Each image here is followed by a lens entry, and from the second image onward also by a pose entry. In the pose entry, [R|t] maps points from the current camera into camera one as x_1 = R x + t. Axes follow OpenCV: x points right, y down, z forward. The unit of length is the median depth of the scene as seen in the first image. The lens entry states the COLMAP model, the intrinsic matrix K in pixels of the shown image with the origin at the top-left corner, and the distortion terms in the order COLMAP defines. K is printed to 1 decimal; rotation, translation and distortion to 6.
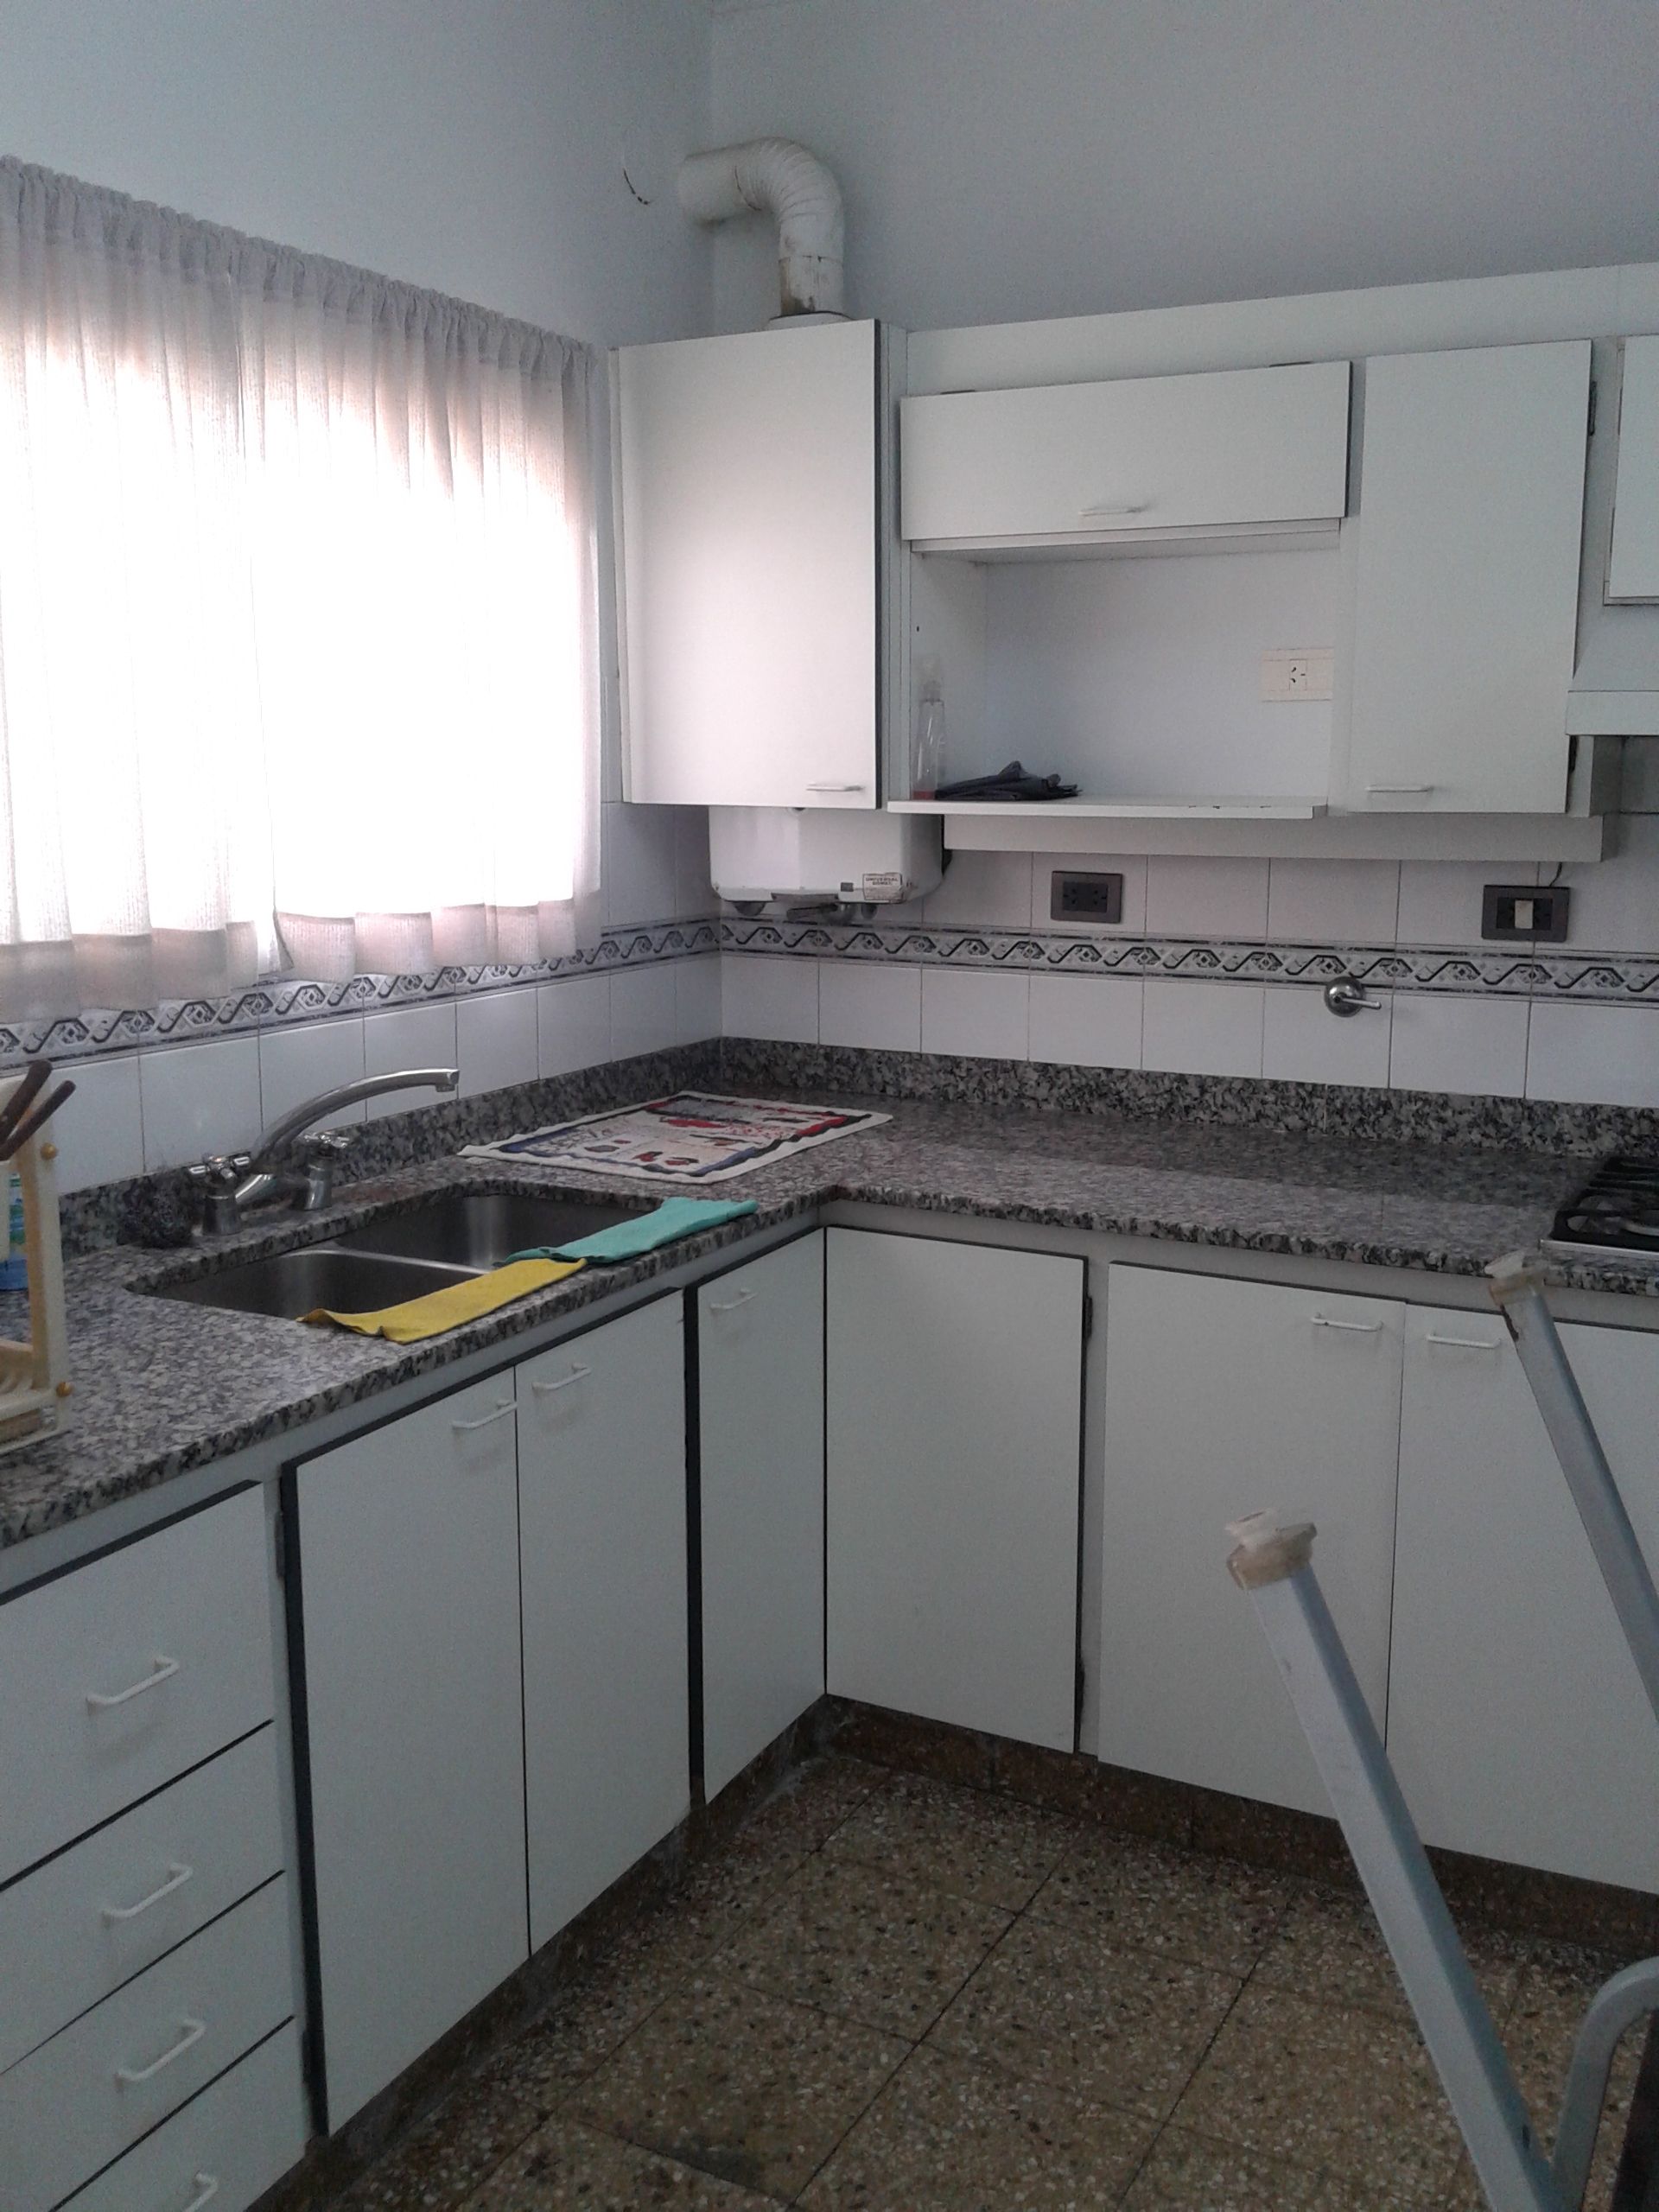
lens RADIAL K [[2096.5, 0, 828.2], [0, 2096.5, 1113.7], [0, 0, 1]] dist [0.011496, 0.000000]
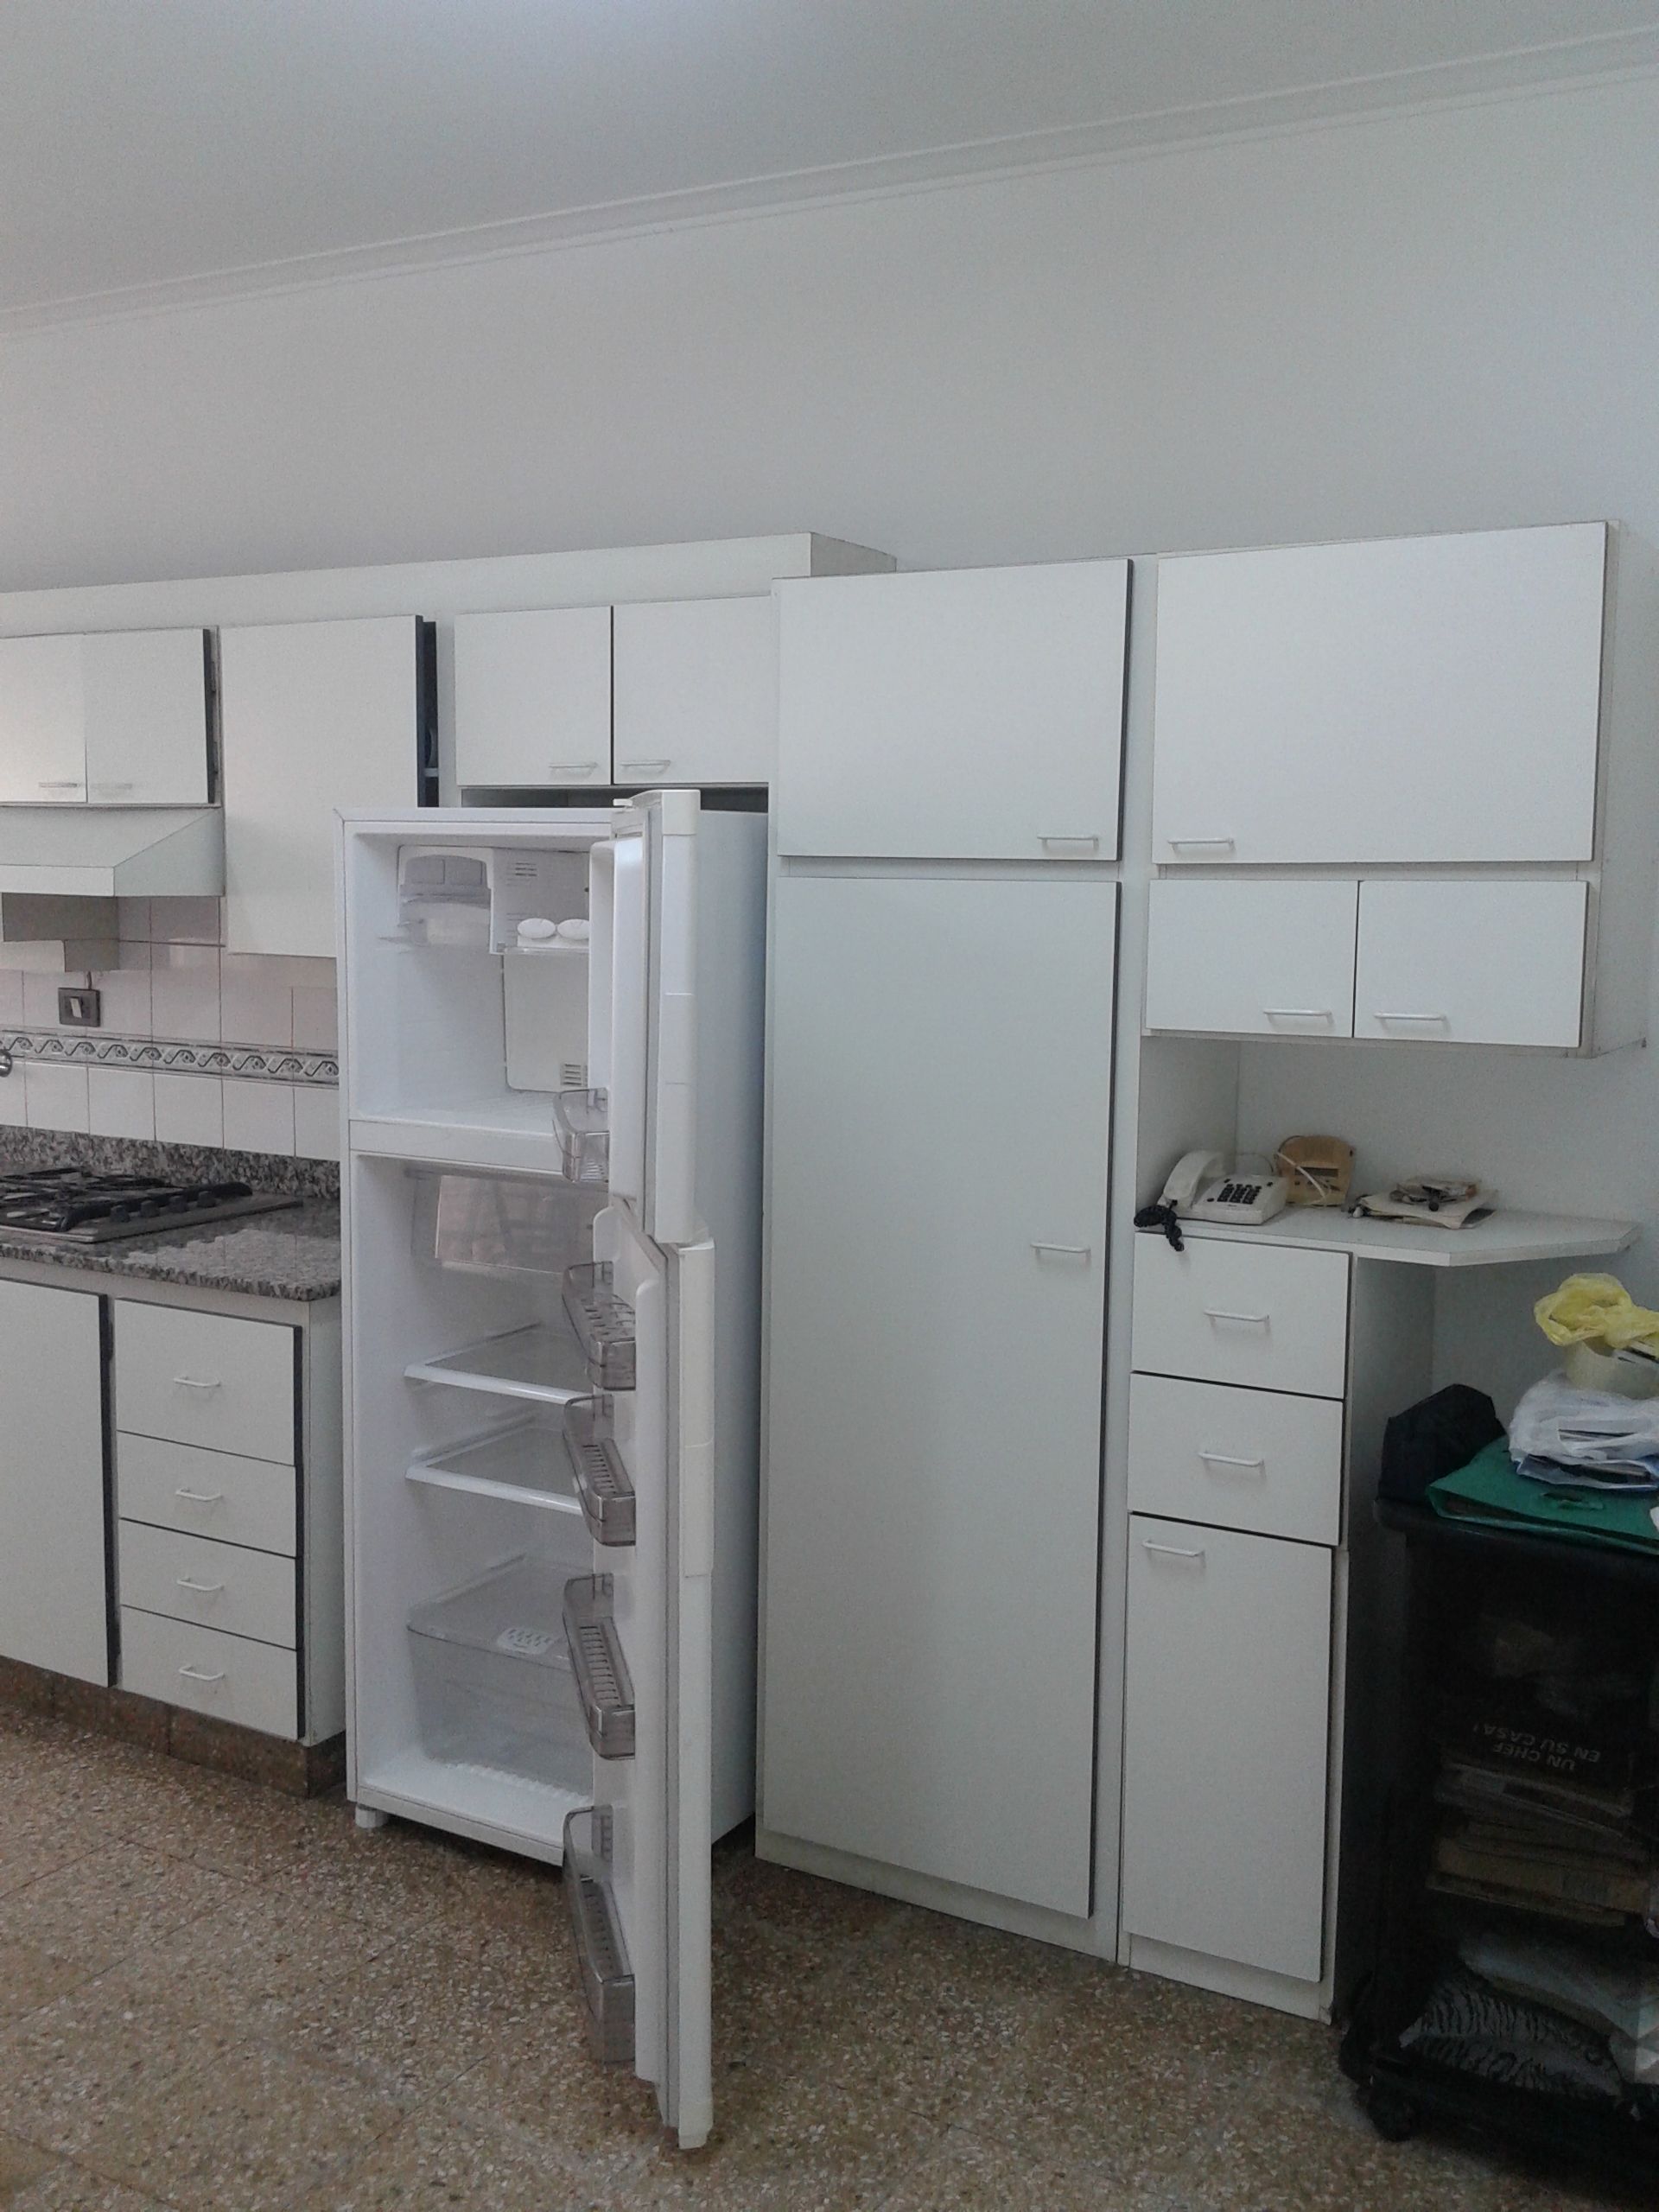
lens RADIAL K [[2096.5, 0, 827.8], [0, 2096.5, 1102.9], [0, 0, 1]] dist [0.011496, 0.000000]
pose [[0.998650, 0.034517, 0.038813, 0.486489], [-0.031185, 0.996028, -0.083404, 0.047841], [-0.041538, 0.082081, 0.995760, -0.299360]]
